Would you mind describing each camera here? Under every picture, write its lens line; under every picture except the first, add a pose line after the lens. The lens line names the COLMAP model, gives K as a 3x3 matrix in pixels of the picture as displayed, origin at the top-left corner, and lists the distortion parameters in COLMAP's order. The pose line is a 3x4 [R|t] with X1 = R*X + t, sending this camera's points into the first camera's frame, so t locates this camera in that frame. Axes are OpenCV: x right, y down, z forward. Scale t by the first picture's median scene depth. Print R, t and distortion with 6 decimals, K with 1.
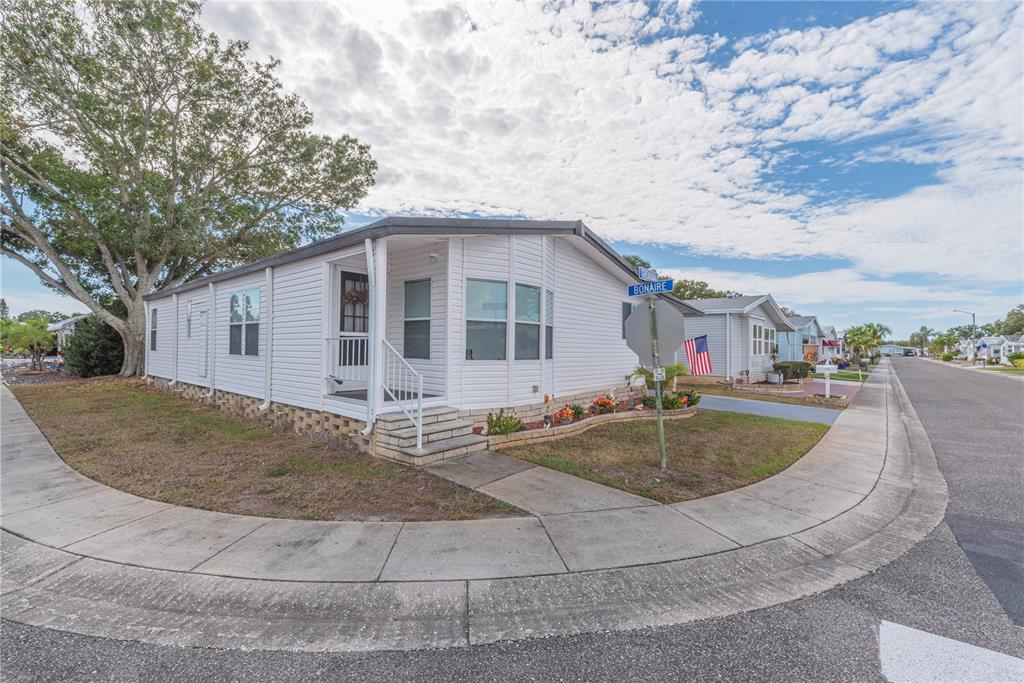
lens RADIAL K [[442.3, 0, 511.9], [0, 442.3, 343.9], [0, 0, 1]] dist [-0.003506, -0.000674]
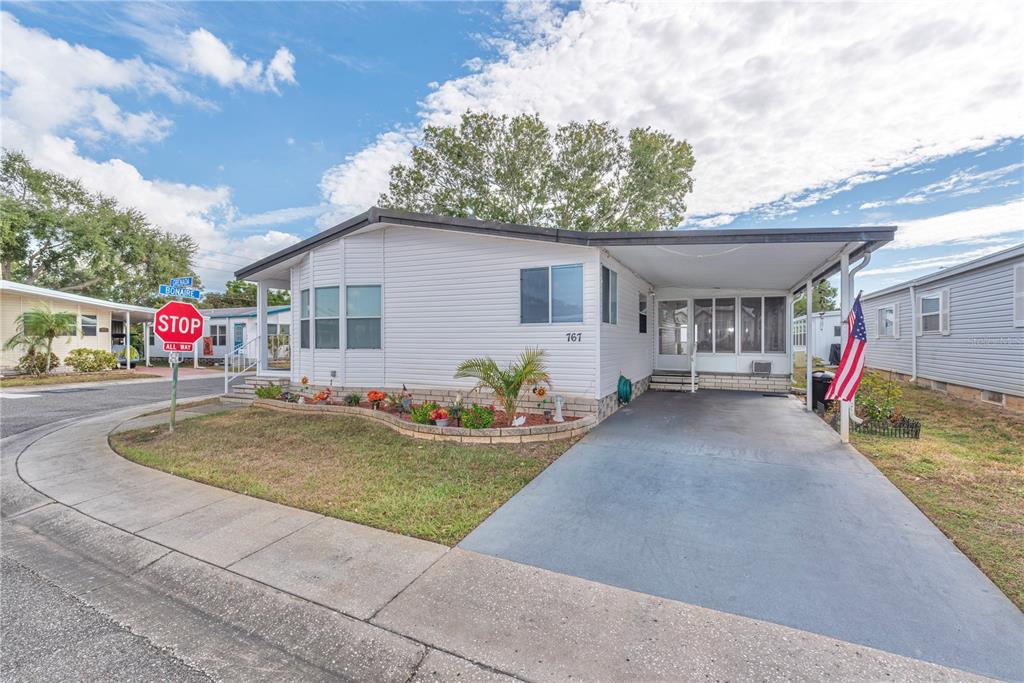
lens RADIAL K [[442.3, 0, 512.1], [0, 442.3, 339.2], [0, 0, 1]] dist [-0.003506, -0.000674]
pose [[0.248837, -0.010548, -0.968488, 1.284886], [0.007647, 0.999931, -0.008925, 0.022926], [0.968515, -0.005185, 0.248901, 1.139293]]
